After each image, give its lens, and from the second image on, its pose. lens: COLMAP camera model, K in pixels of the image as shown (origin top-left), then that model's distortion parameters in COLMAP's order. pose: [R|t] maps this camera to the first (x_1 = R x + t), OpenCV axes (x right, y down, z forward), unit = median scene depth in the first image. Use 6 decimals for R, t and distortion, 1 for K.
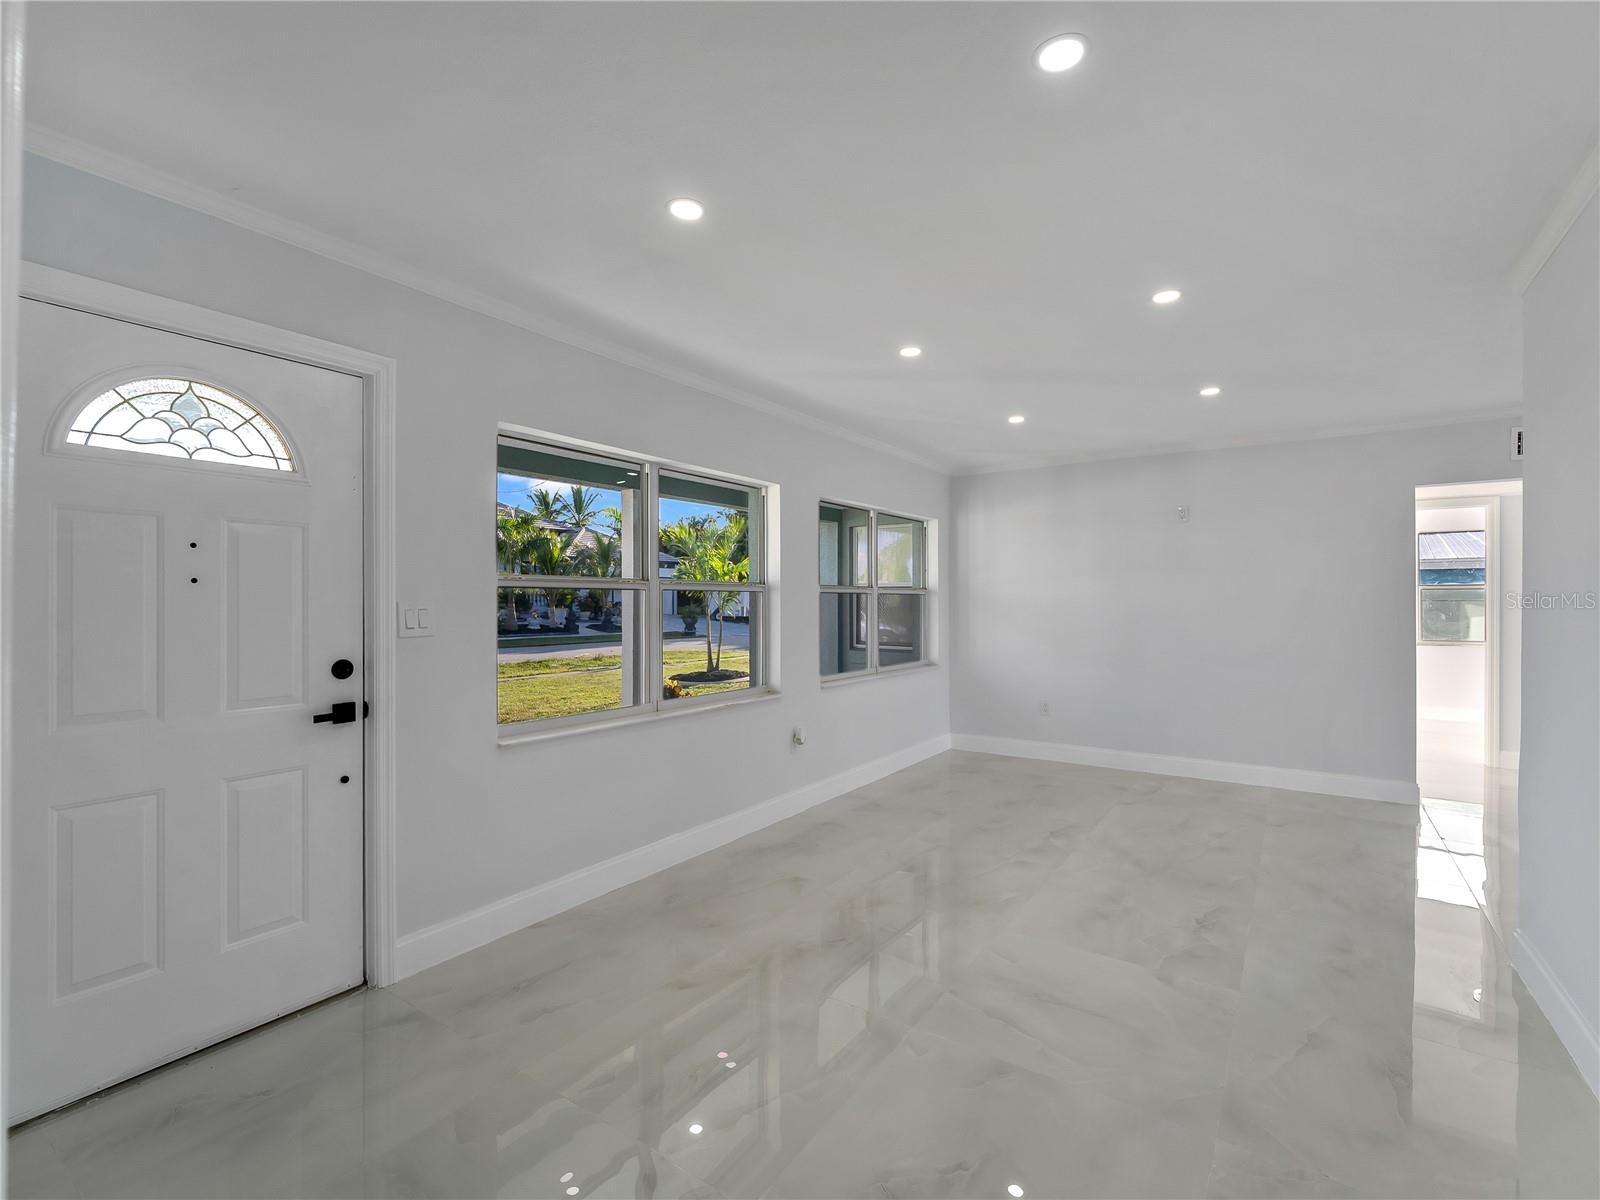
lens RADIAL K [[740.9, 0, 800.3], [0, 740.9, 608.5], [0, 0, 1]] dist [-0.001347, -0.000355]
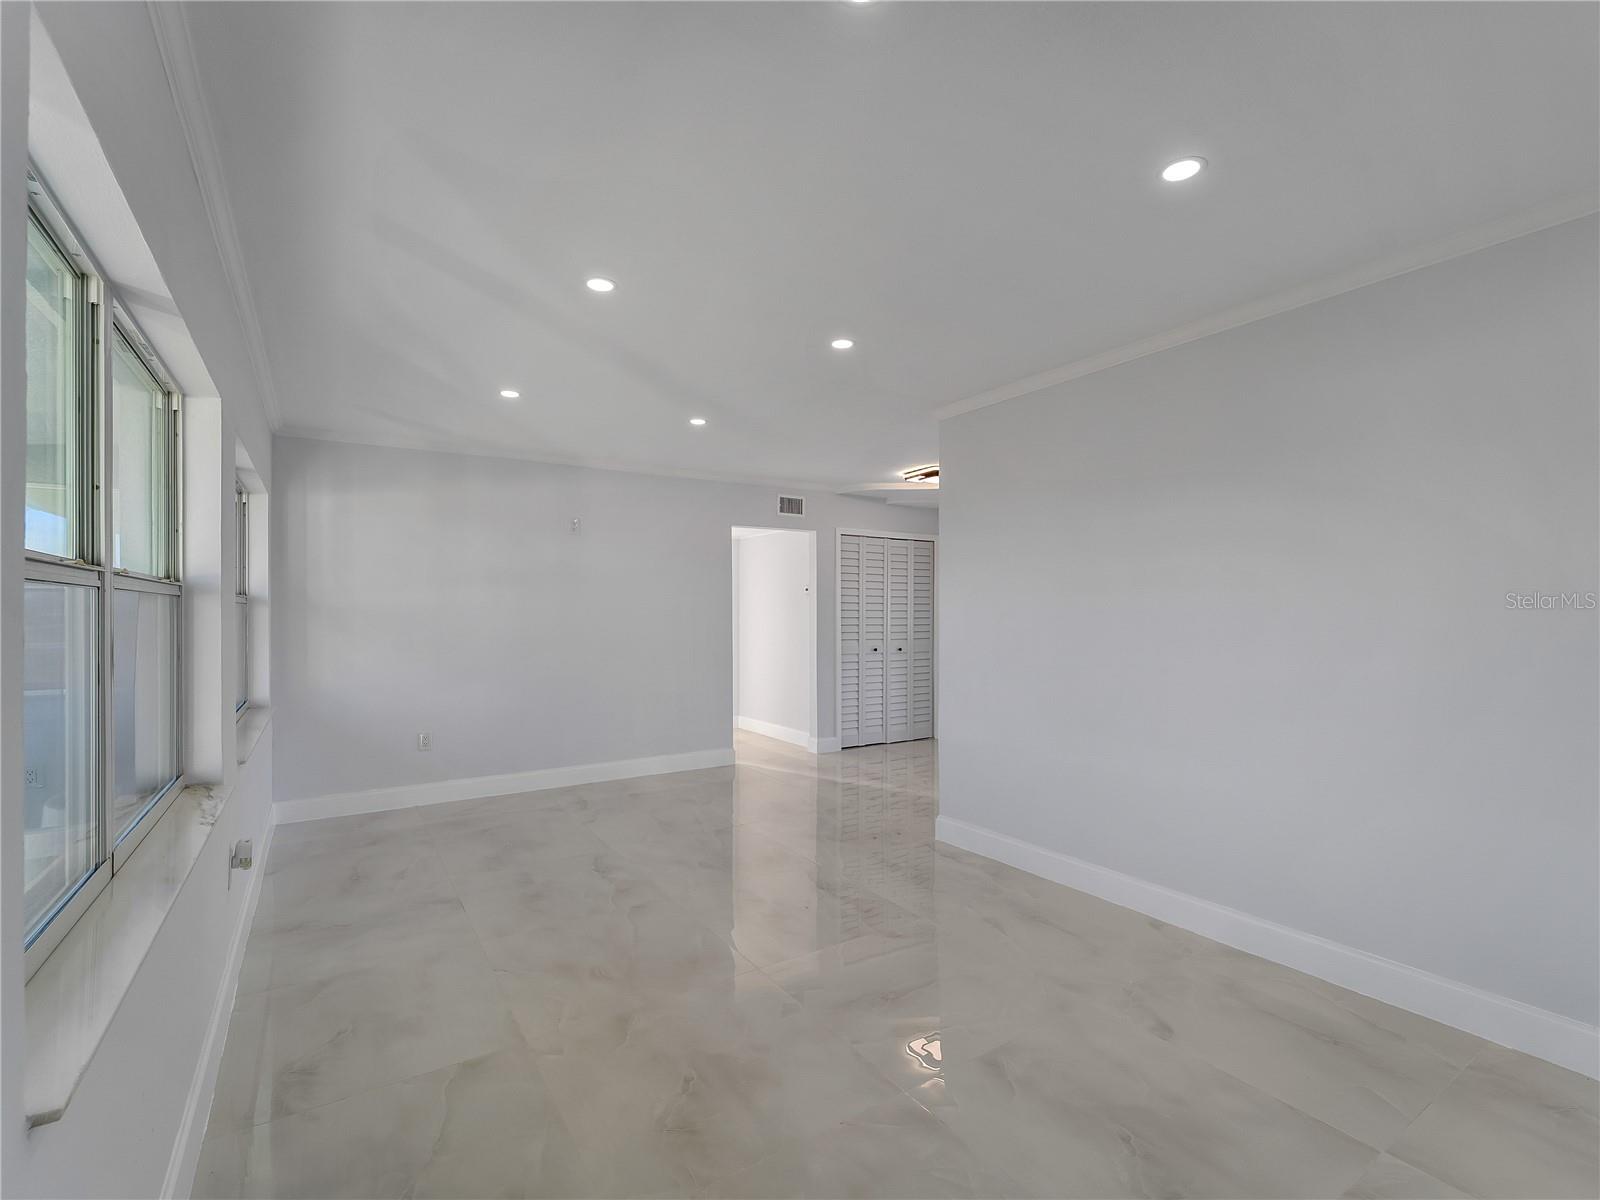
lens RADIAL K [[740.9, 0, 800.3], [0, 740.9, 608.5], [0, 0, 1]] dist [-0.001347, -0.000355]
pose [[0.355003, 0.004496, 0.934854, -0.380026], [0.006134, 0.999956, -0.007138, -0.006274], [-0.934845, 0.008269, 0.354959, 0.411512]]
